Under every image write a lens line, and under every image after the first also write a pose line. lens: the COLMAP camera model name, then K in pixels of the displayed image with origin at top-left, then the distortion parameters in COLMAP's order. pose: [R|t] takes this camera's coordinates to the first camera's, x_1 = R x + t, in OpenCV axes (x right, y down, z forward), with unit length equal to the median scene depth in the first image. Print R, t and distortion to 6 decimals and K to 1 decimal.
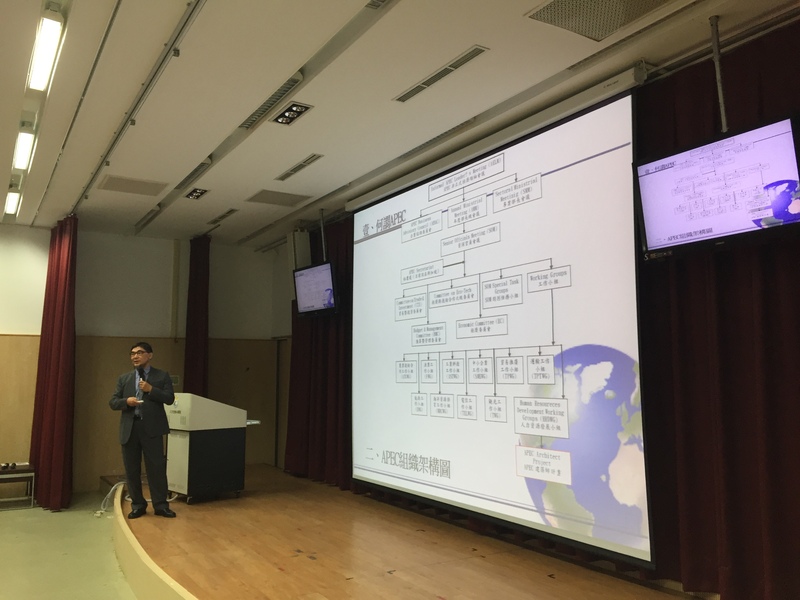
lens RADIAL K [[679.7, 0, 404.2], [0, 679.7, 300.9], [0, 0, 1]] dist [0.080450, -0.103847]
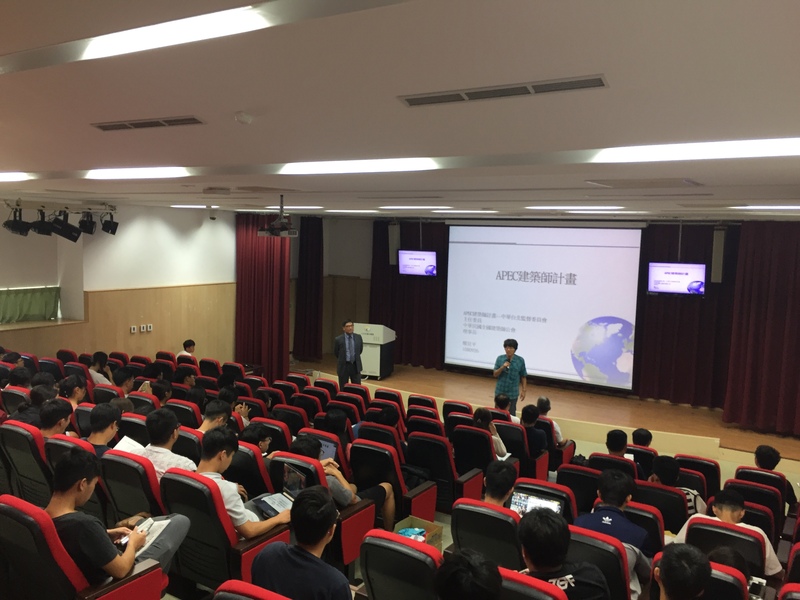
lens RADIAL K [[679.7, 0, 398.2], [0, 679.7, 298.6], [0, 0, 1]] dist [0.080450, -0.103847]
pose [[0.897602, -0.014183, 0.440578, -1.174088], [-0.077286, 0.978937, 0.188969, -0.315223], [-0.433978, -0.203670, 0.877600, -0.700388]]
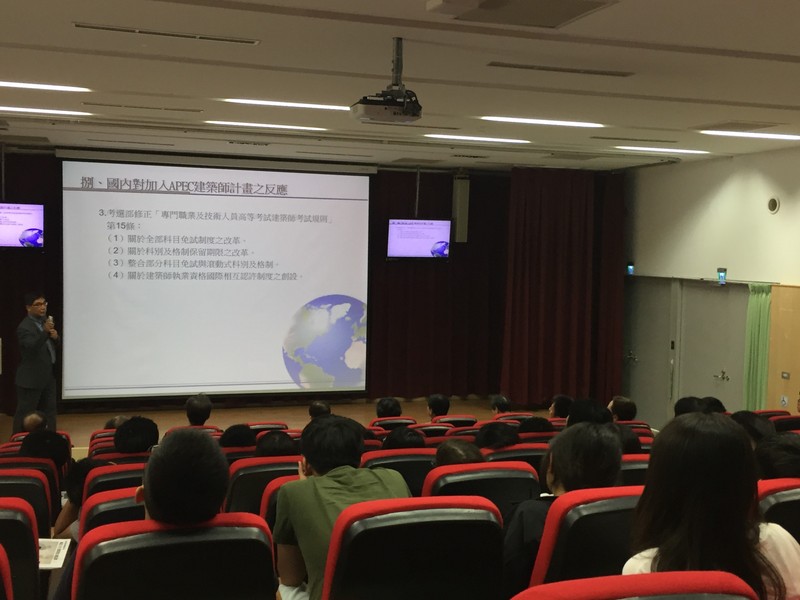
lens RADIAL K [[888.1, 0, 397.2], [0, 888.1, 303.8], [0, 0, 1]] dist [0.054939, 0.000000]
pose [[0.244938, -0.044185, 0.968531, -1.520662], [-0.123234, 0.989440, 0.076305, -0.089258], [-0.961675, -0.138046, 0.236906, 0.146469]]
